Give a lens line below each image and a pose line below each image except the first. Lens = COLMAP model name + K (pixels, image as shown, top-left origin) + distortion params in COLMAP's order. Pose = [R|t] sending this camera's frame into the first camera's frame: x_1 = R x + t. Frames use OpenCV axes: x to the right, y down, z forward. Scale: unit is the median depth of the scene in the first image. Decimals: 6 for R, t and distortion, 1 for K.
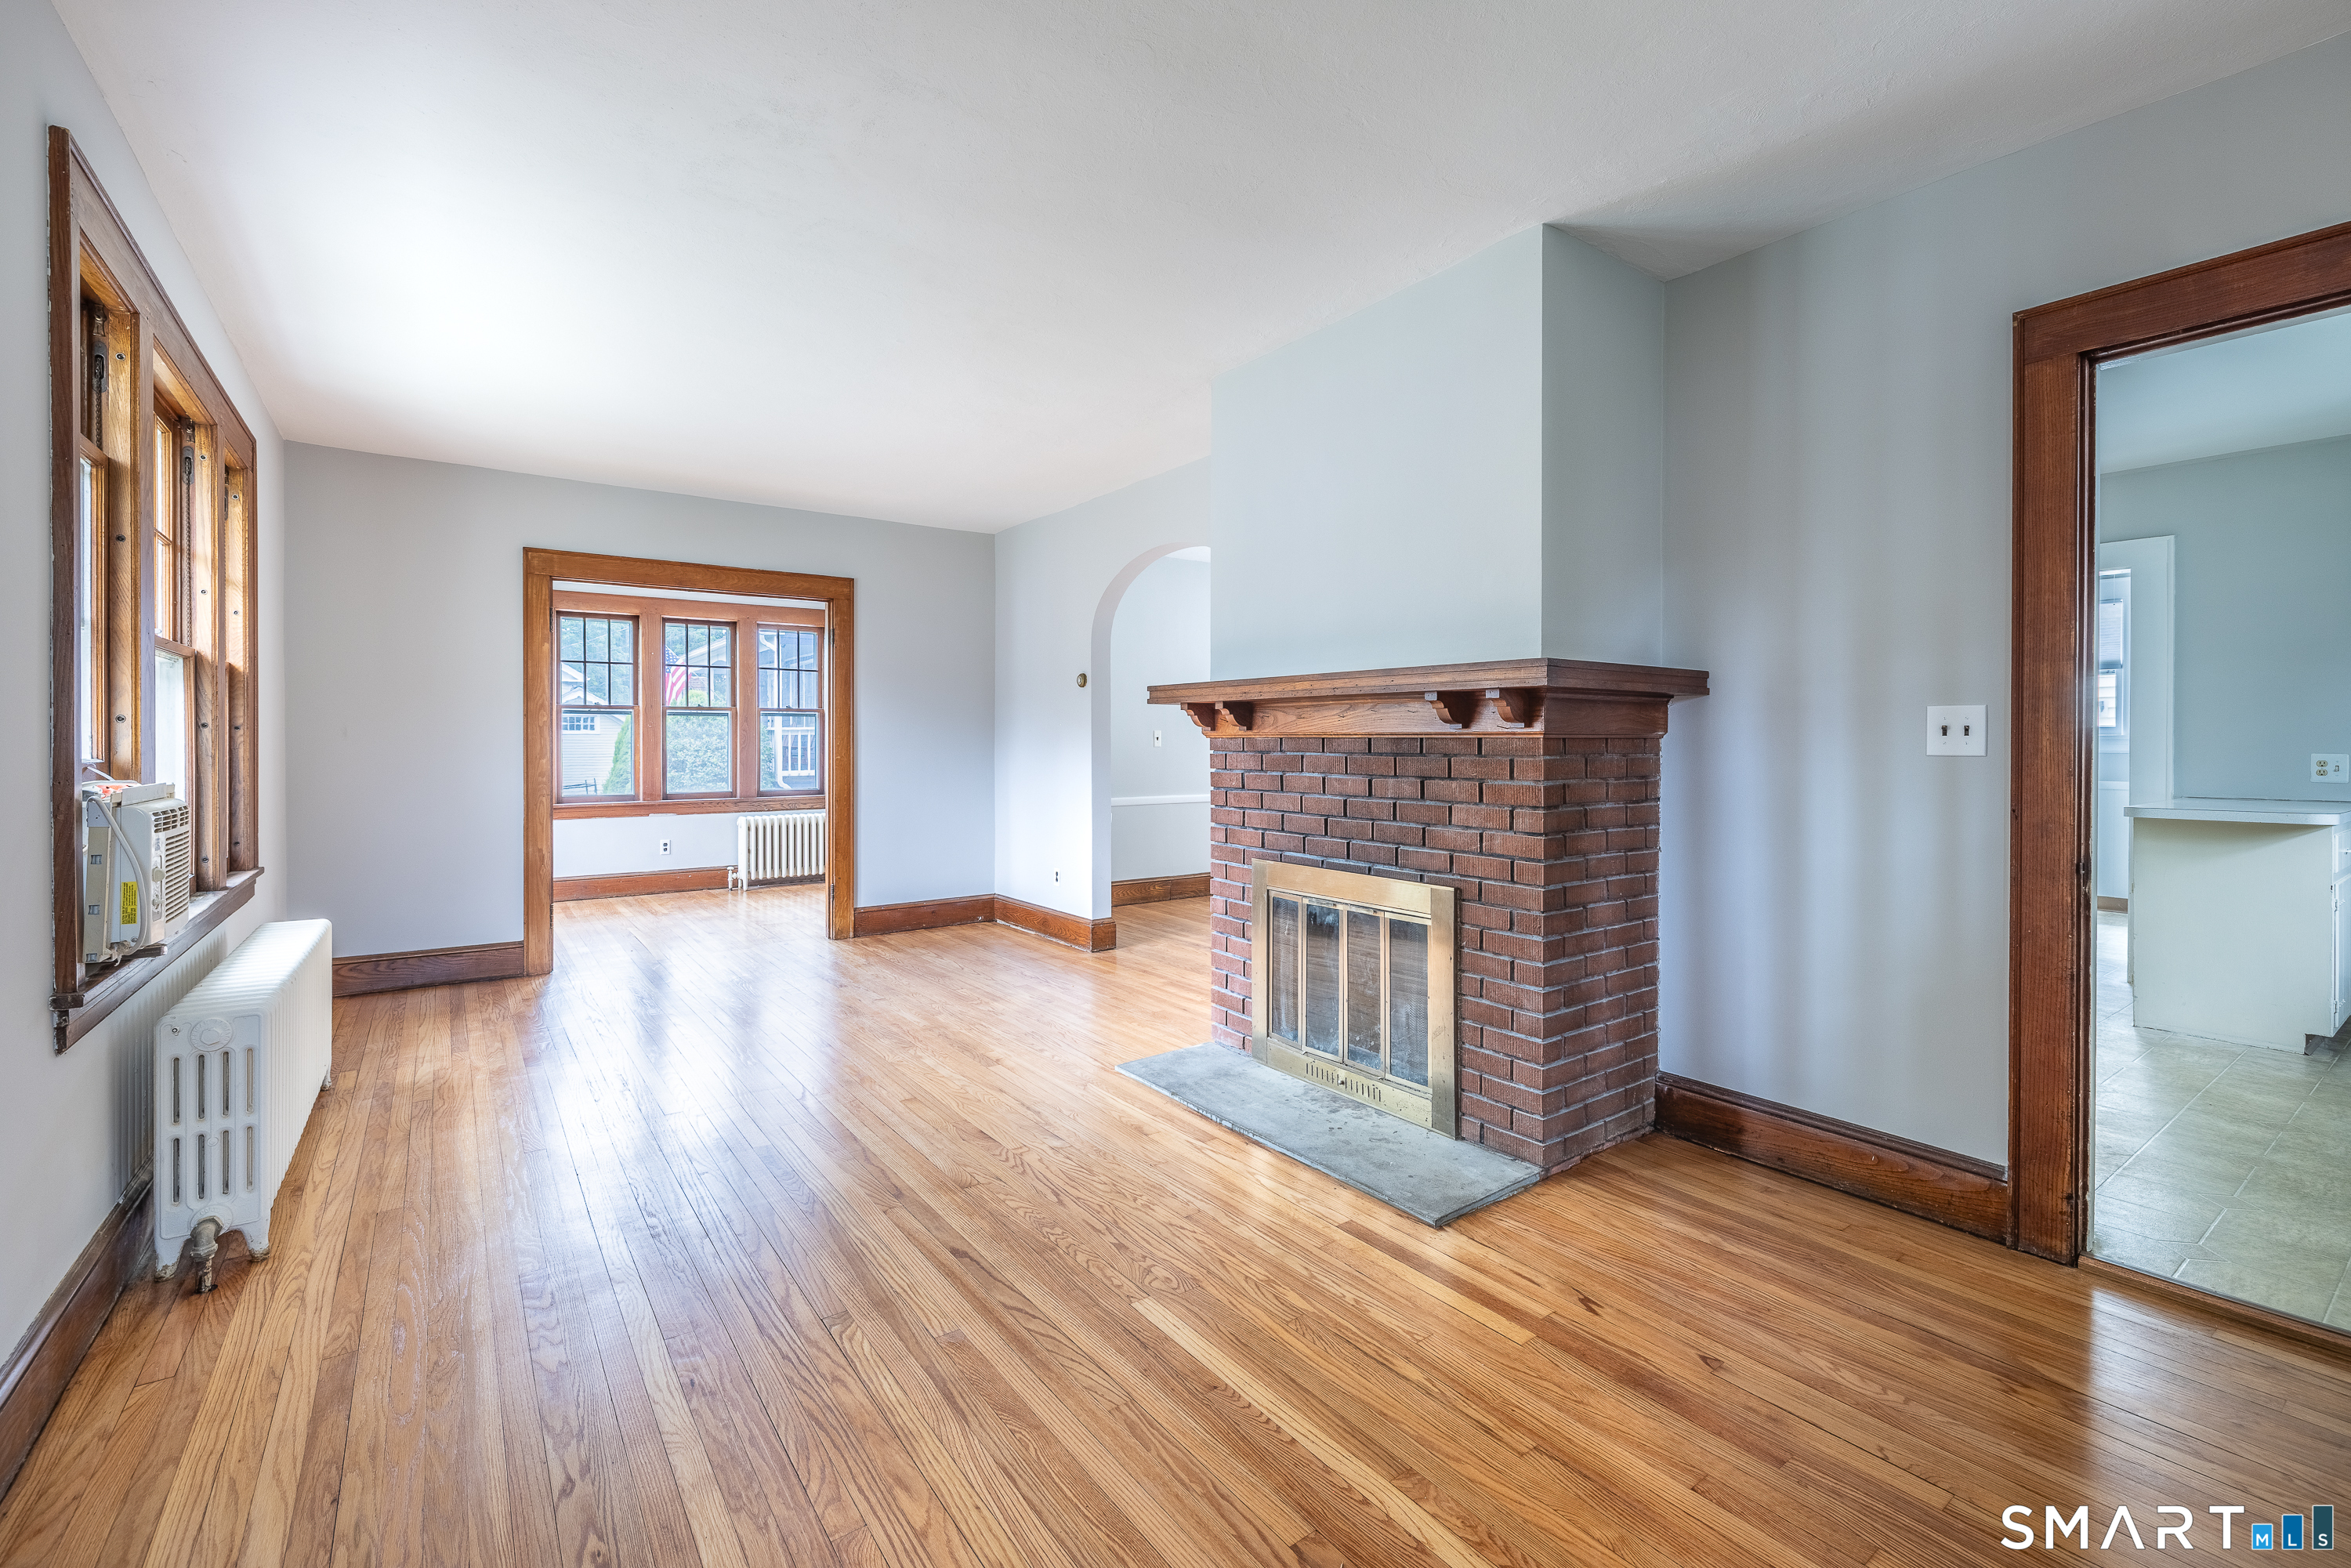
lens RADIAL K [[986.3, 0, 1239.0], [0, 986.3, 751.2], [0, 0, 1]] dist [0.000305, 0.000045]
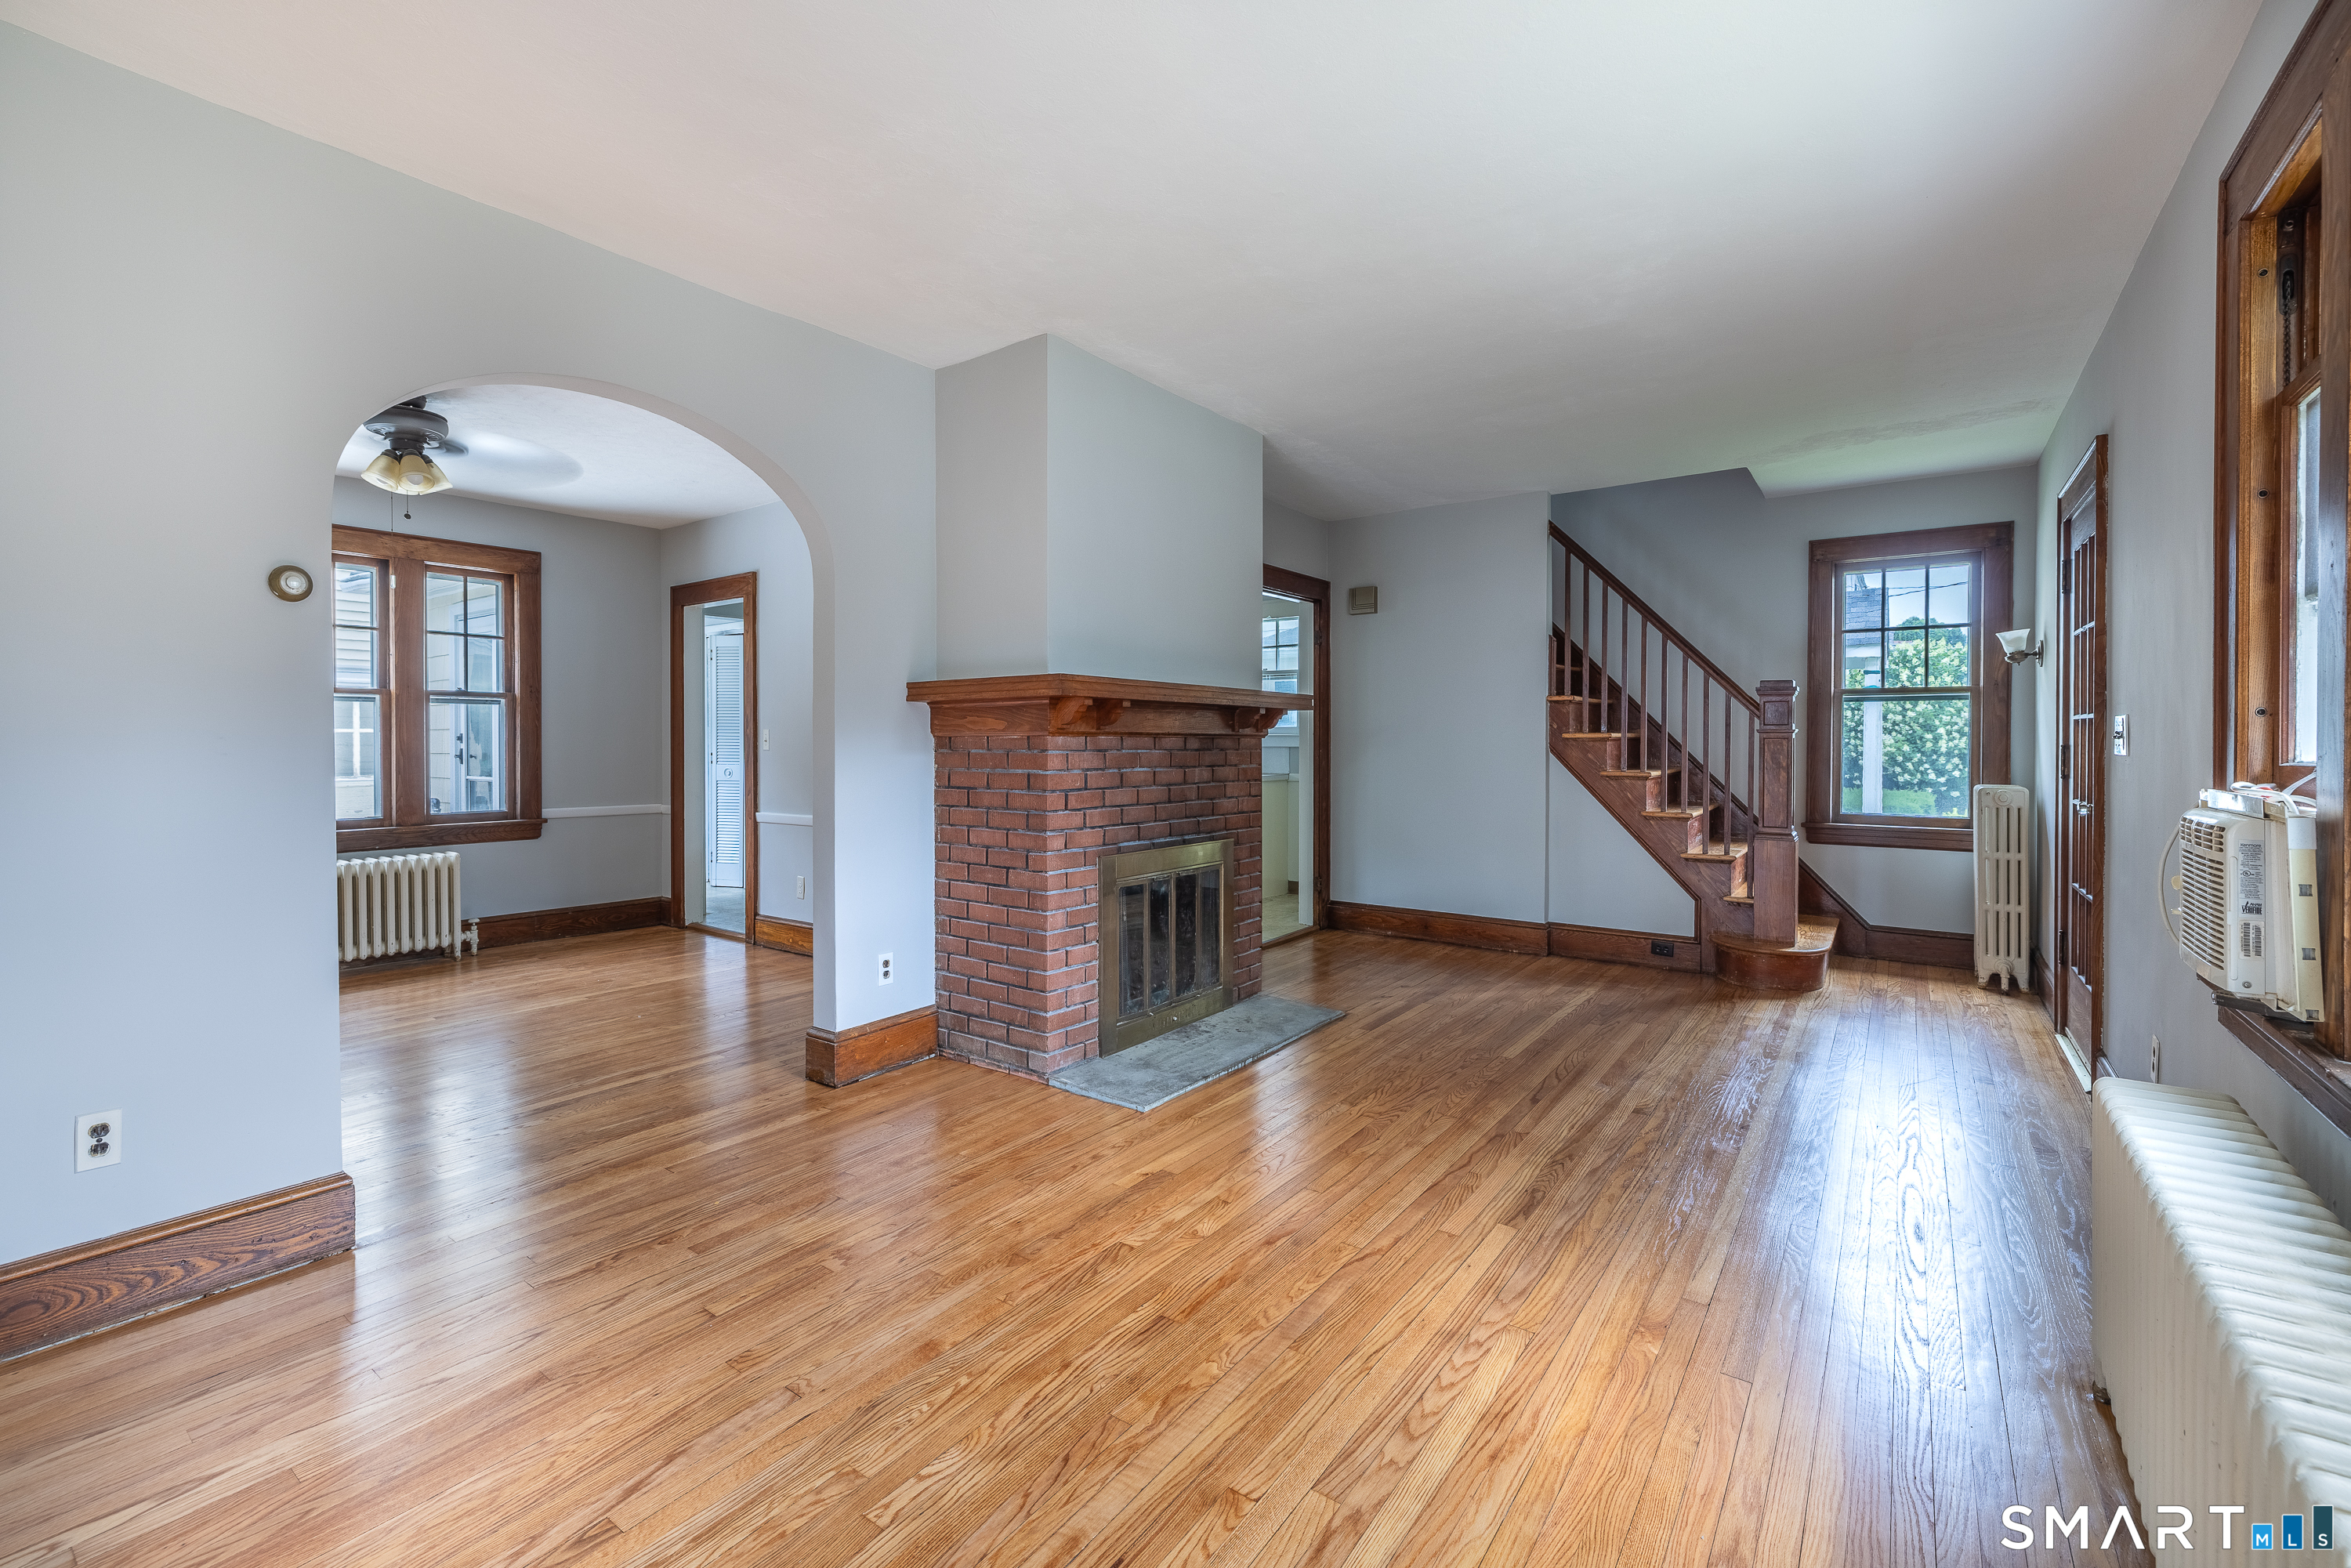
lens RADIAL K [[1034.7, 0, 1125.6], [0, 1034.7, 739.5], [0, 0, 1]] dist [-0.000806, -0.000038]
pose [[-0.240706, -0.006158, 0.970578, -1.203516], [0.004180, 0.999964, 0.007381, -0.022163], [-0.970589, 0.005833, -0.240672, 1.459285]]
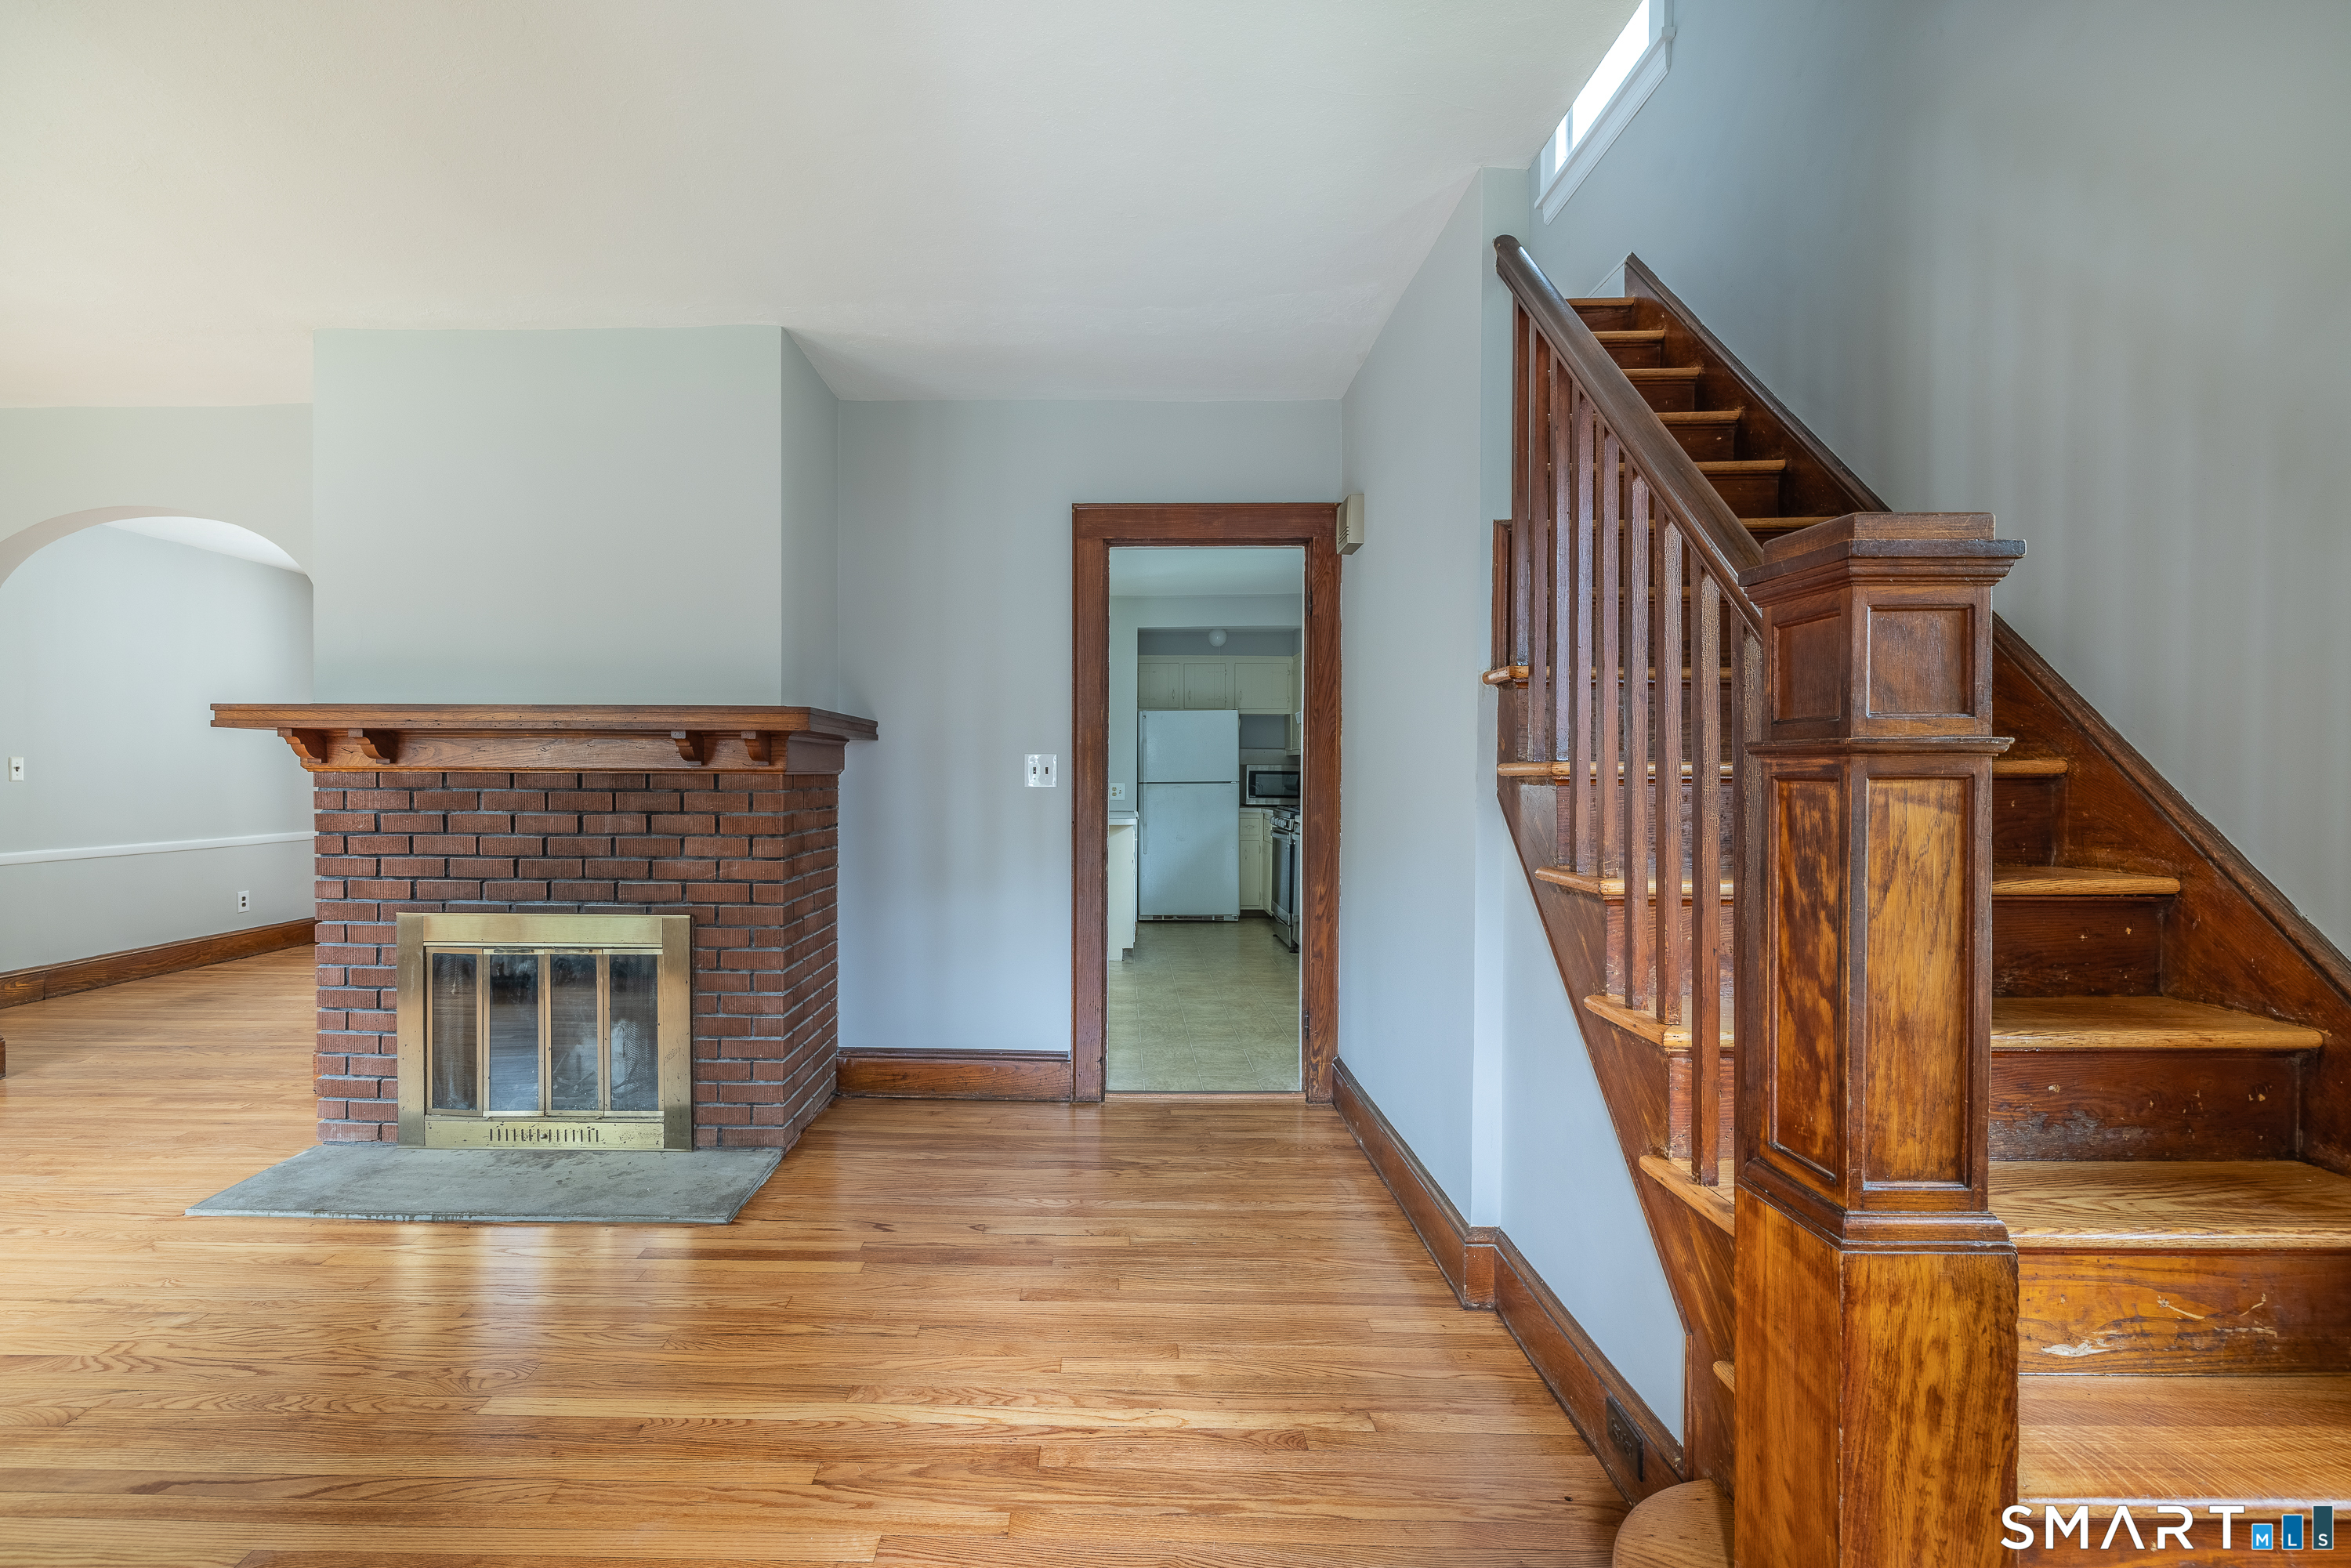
lens RADIAL K [[946.5, 0, 1067.5], [0, 946.5, 783.8], [0, 0, 1]] dist [-0.002056, -0.000259]
pose [[0.644551, -0.006042, 0.764537, -0.283098], [0.004123, 0.999982, 0.004427, -0.005695], [-0.764550, 0.000298, 0.644564, 0.030086]]
